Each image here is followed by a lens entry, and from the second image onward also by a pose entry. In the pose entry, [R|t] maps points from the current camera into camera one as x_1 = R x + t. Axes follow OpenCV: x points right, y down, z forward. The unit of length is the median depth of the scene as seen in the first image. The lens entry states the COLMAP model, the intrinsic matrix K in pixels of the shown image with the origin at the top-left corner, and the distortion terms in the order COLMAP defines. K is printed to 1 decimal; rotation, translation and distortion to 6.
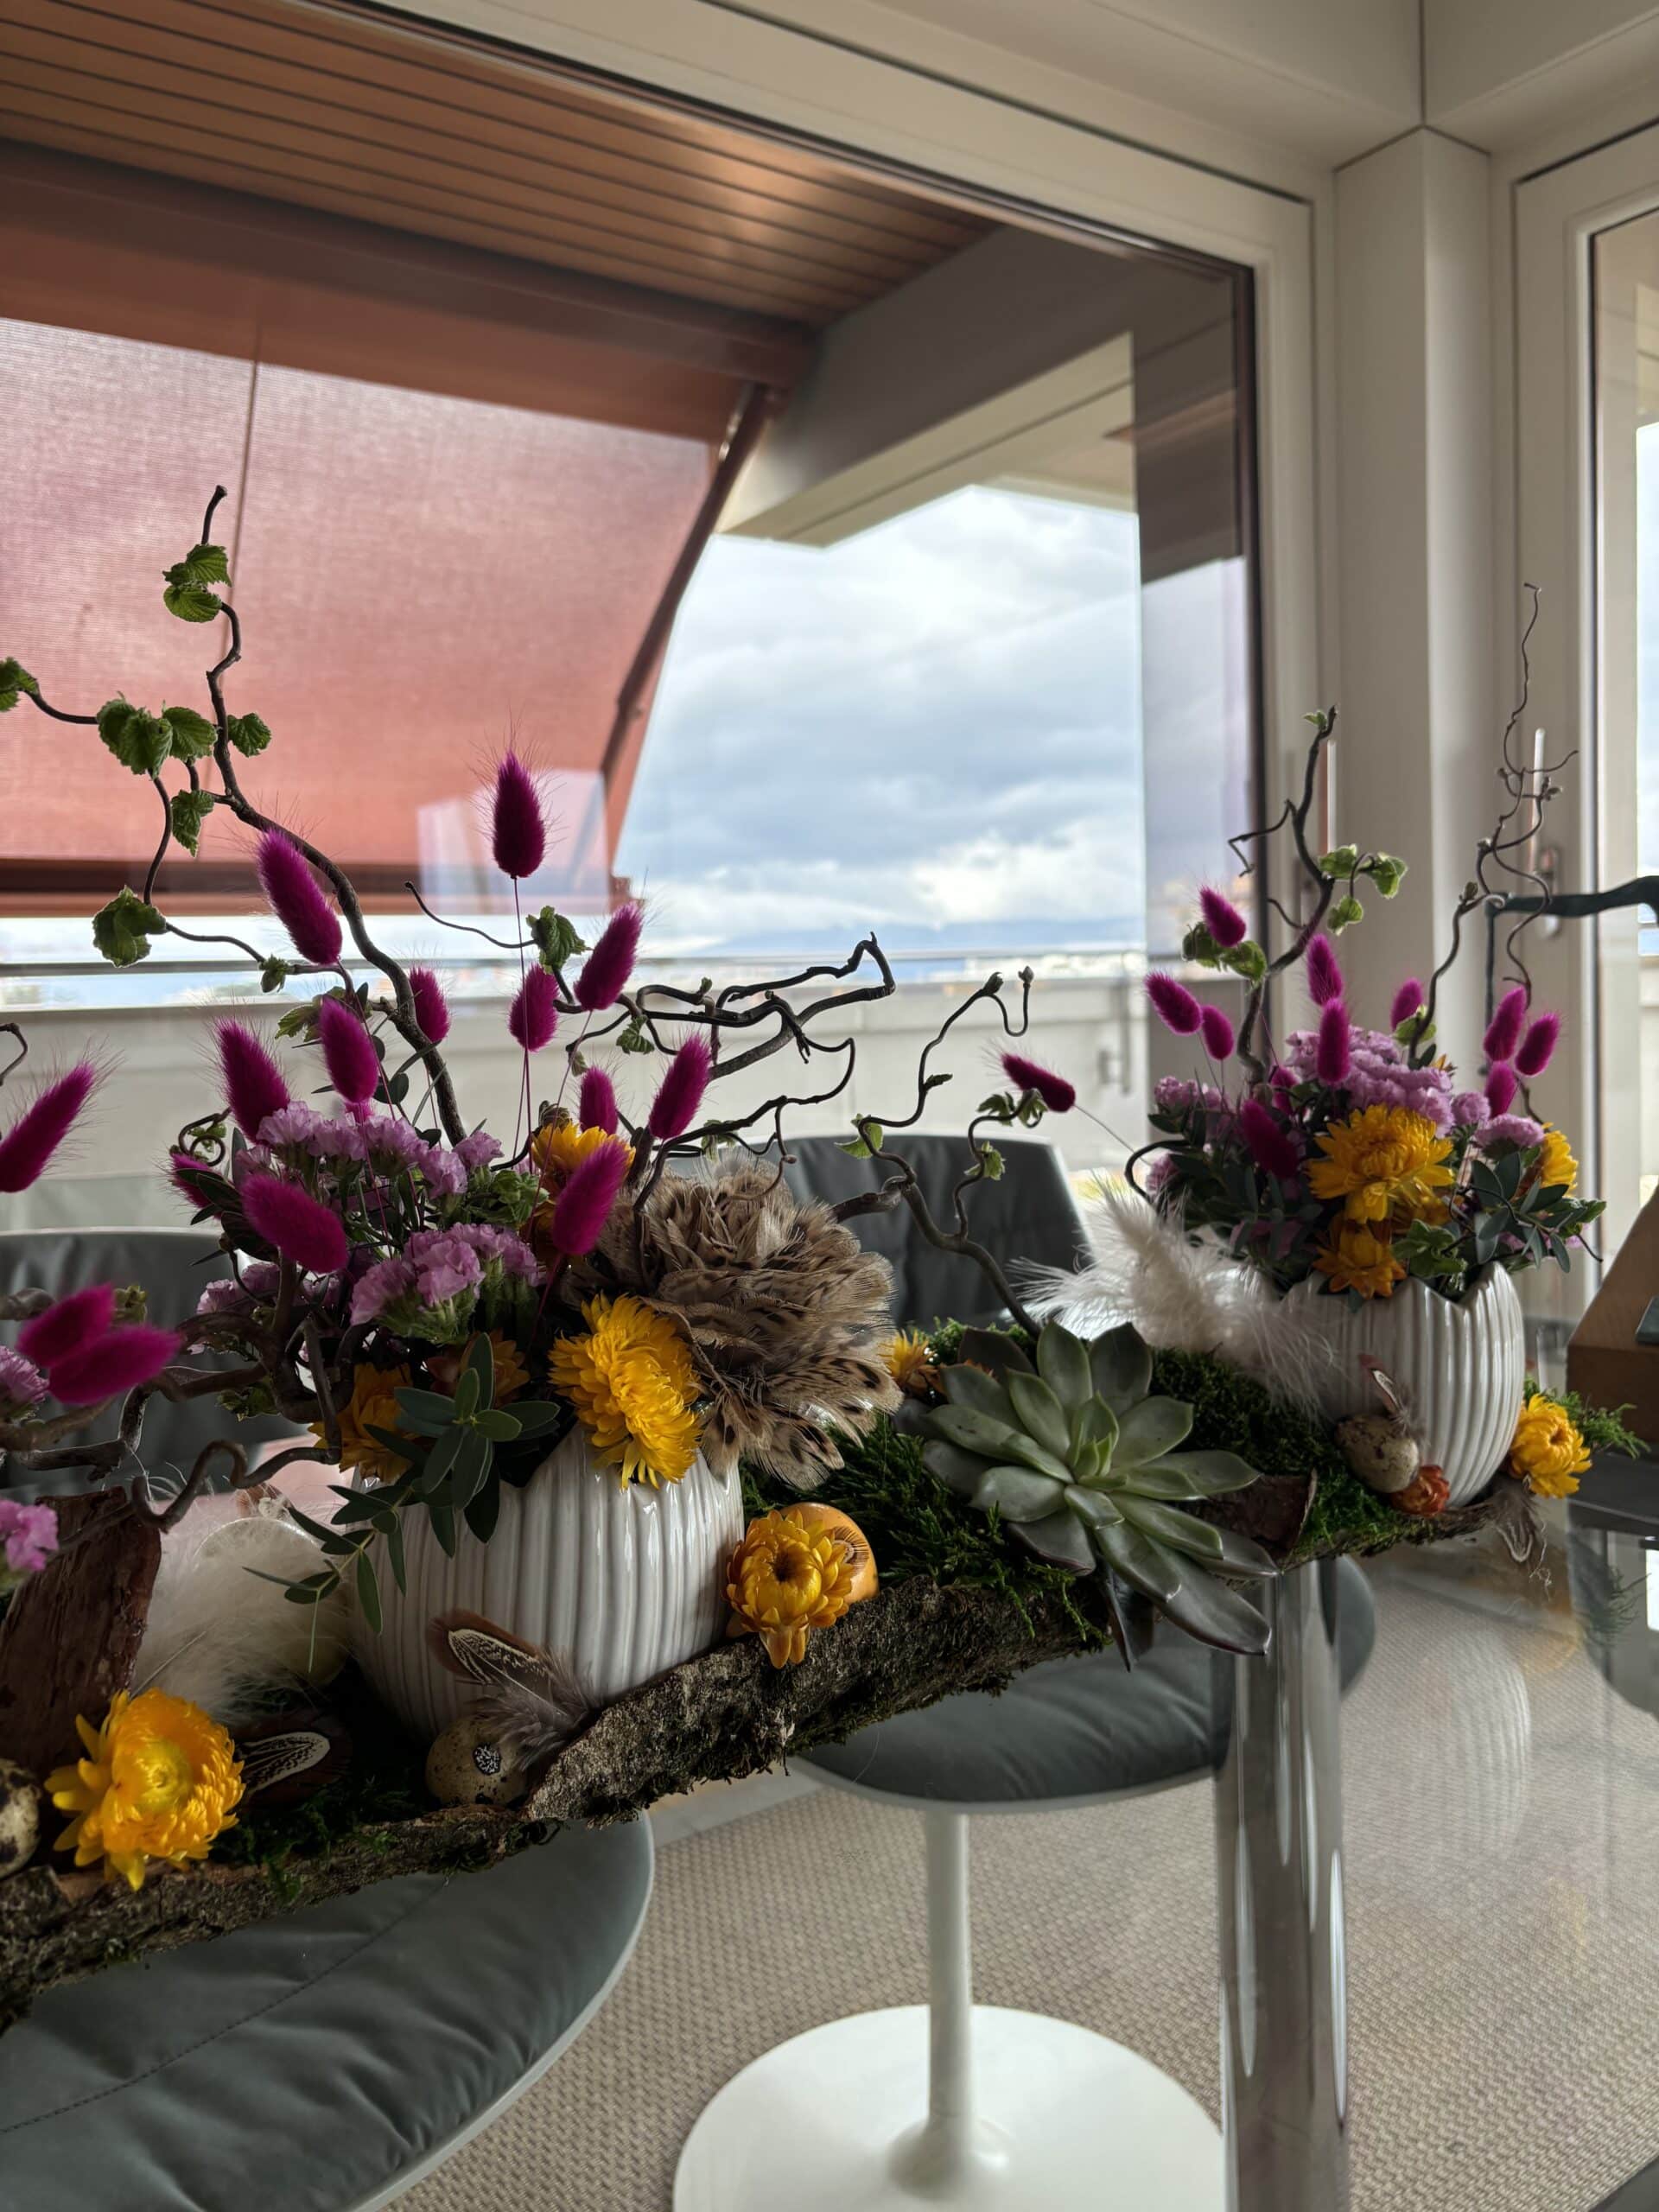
lens RADIAL K [[1706.9, 0, 832.5], [0, 1706.9, 1108.6], [0, 0, 1]] dist [0.005667, 0.007725]
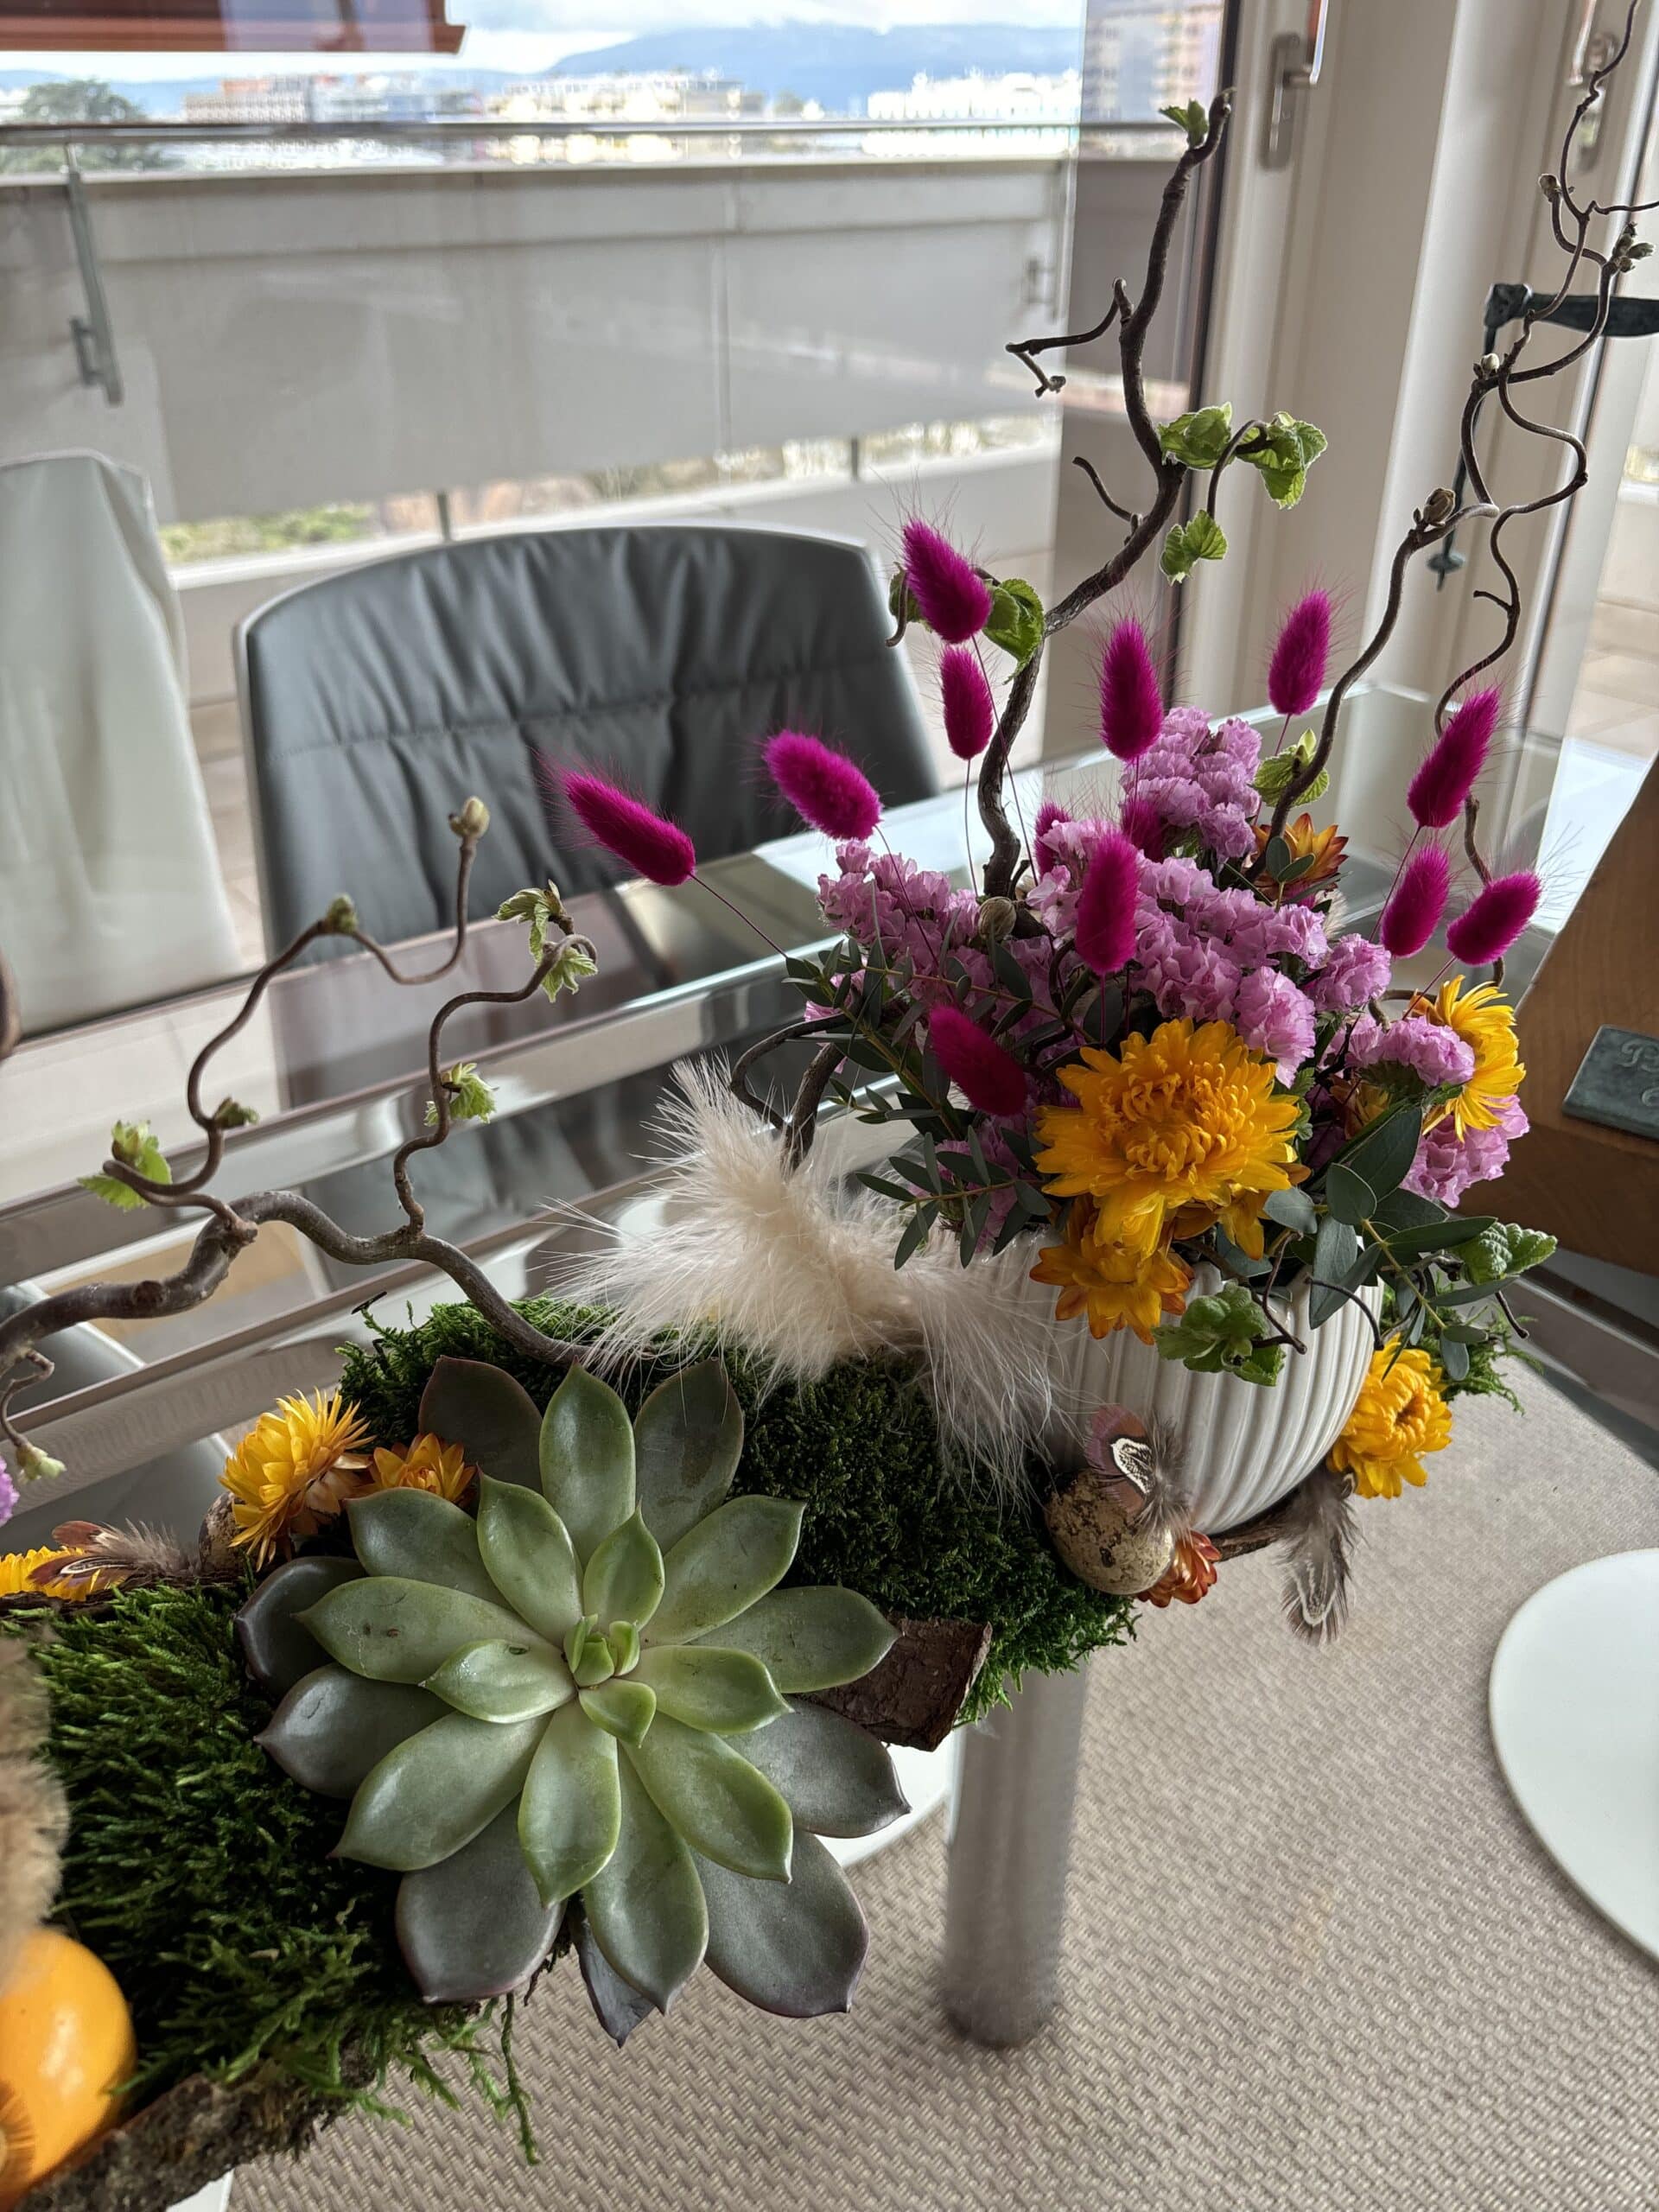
lens RADIAL K [[1706.9, 0, 826.2], [0, 1706.9, 1098.2], [0, 0, 1]] dist [0.005667, 0.007725]
pose [[0.999255, 0.009588, 0.037371, 0.176784], [-0.025279, 0.894449, 0.446454, -0.202936], [-0.029145, -0.447067, 0.894026, 0.478001]]
